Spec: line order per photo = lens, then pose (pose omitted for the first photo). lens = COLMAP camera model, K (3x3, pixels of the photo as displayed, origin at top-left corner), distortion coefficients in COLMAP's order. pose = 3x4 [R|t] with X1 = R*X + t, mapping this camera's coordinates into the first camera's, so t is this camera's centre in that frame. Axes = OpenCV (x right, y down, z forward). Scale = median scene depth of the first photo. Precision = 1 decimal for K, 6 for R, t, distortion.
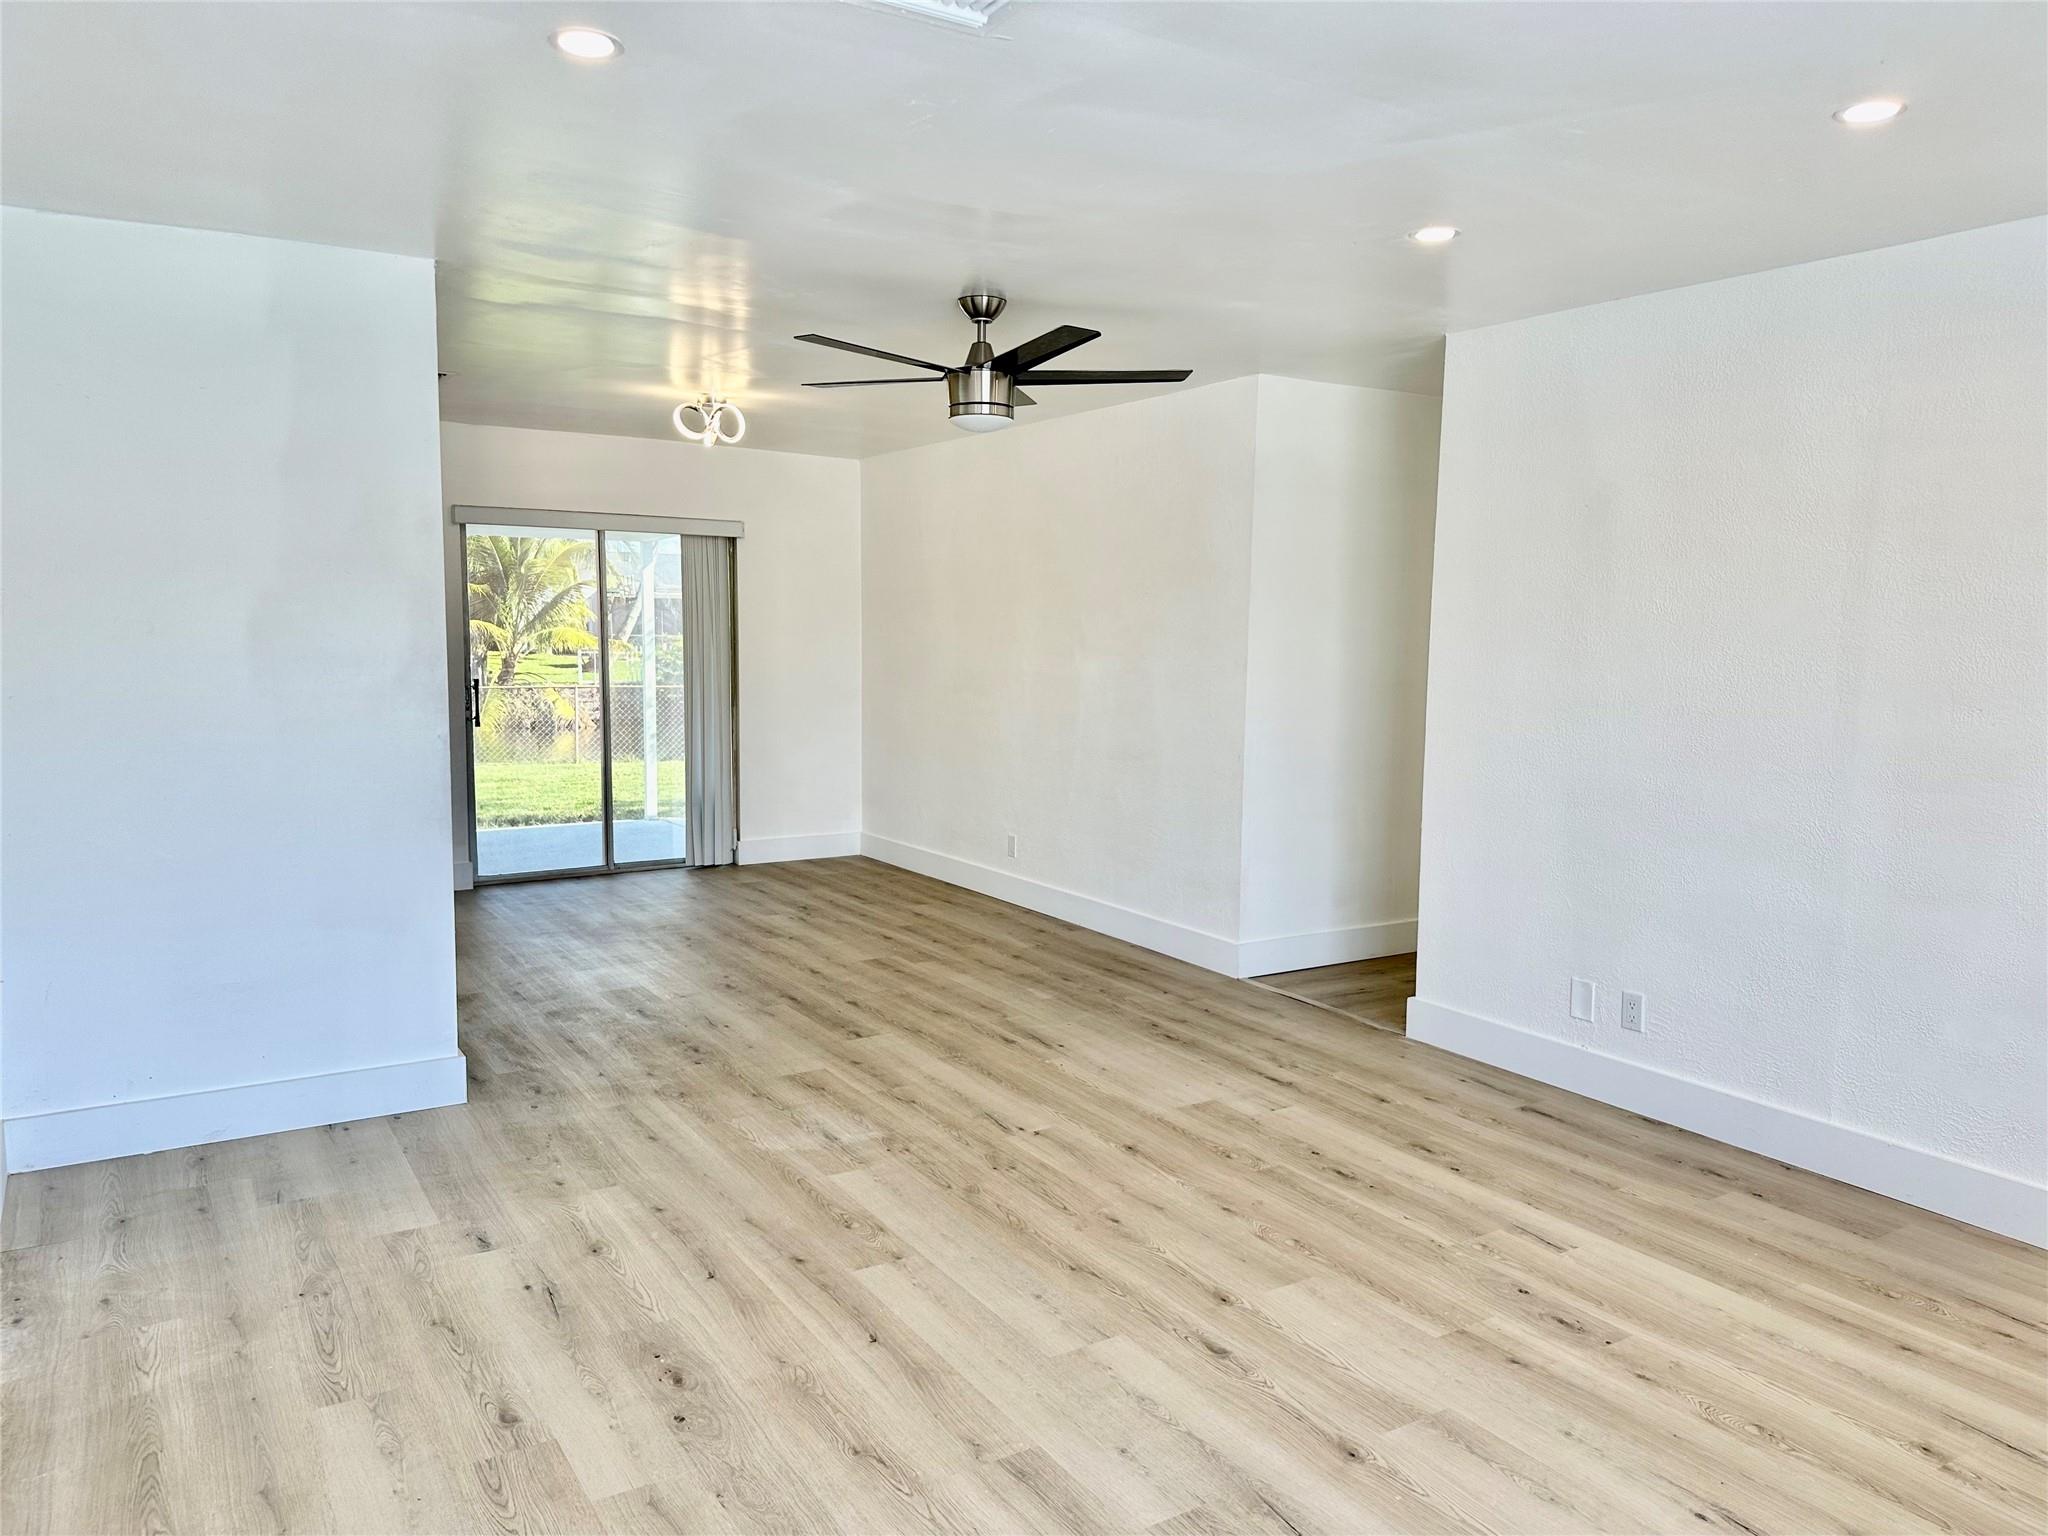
lens RADIAL K [[1433.2, 0, 1024.0], [0, 1433.2, 768.0], [0, 0, 1]] dist [0.180846, -0.282006]
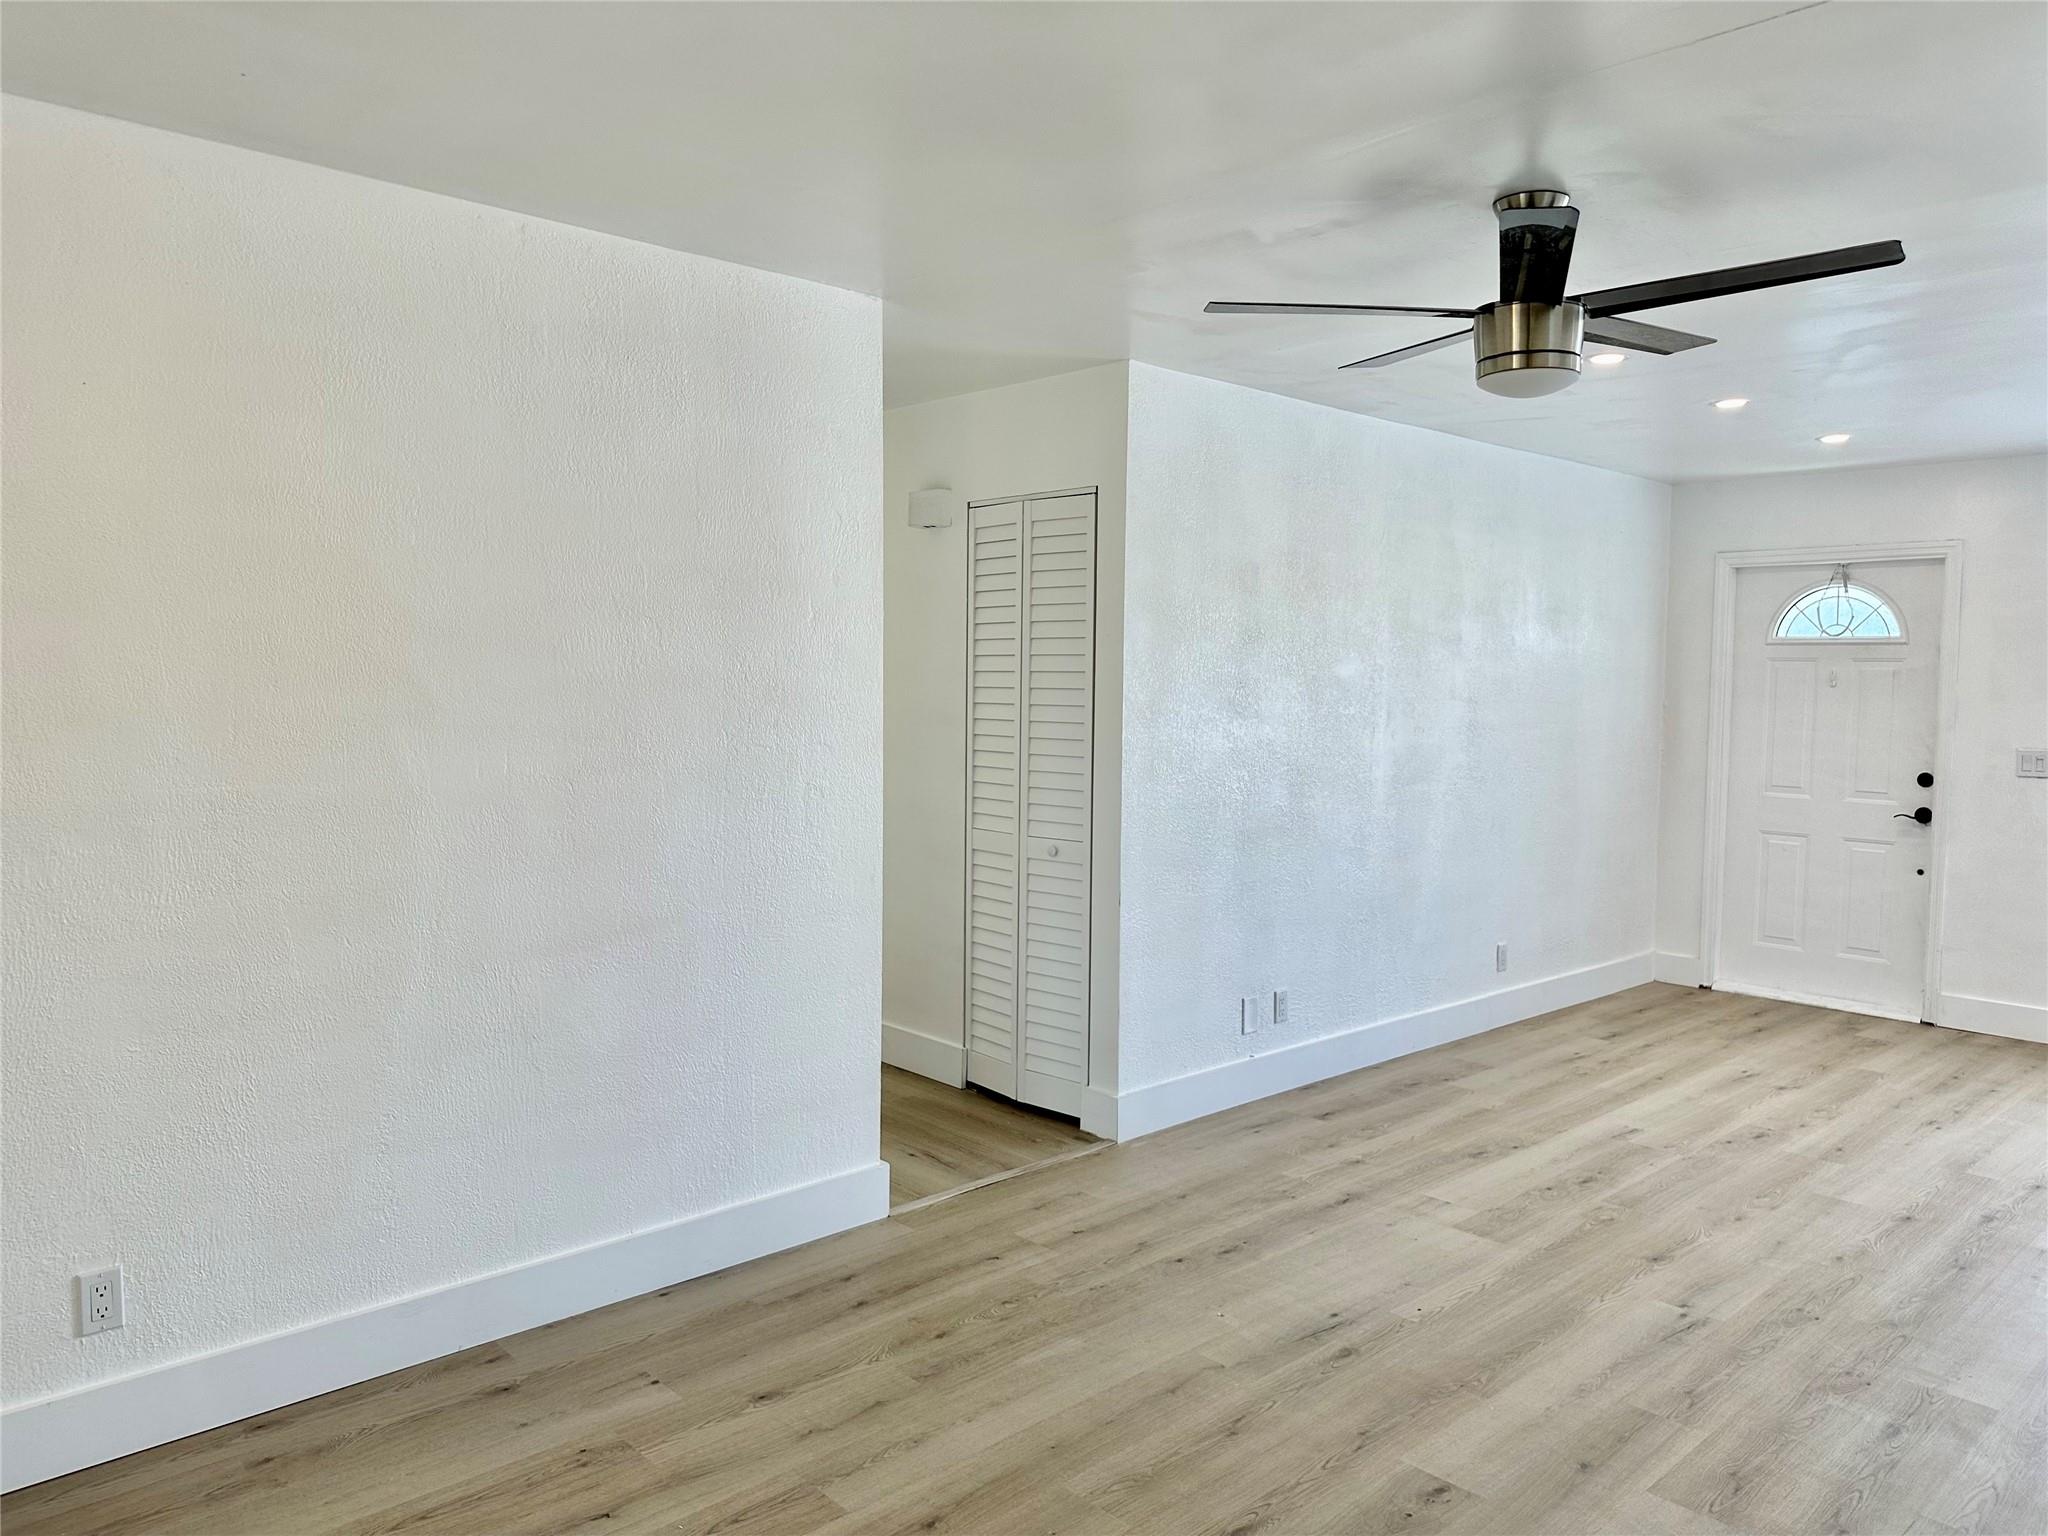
lens RADIAL K [[1458.9, 0, 1024.0], [0, 1458.9, 768.0], [0, 0, 1]] dist [0.075248, -0.097508]
pose [[-0.205681, -0.077268, 0.975564, -0.645405], [0.084487, 0.991754, 0.096363, -0.148057], [-0.974965, 0.102243, -0.197457, 1.366512]]
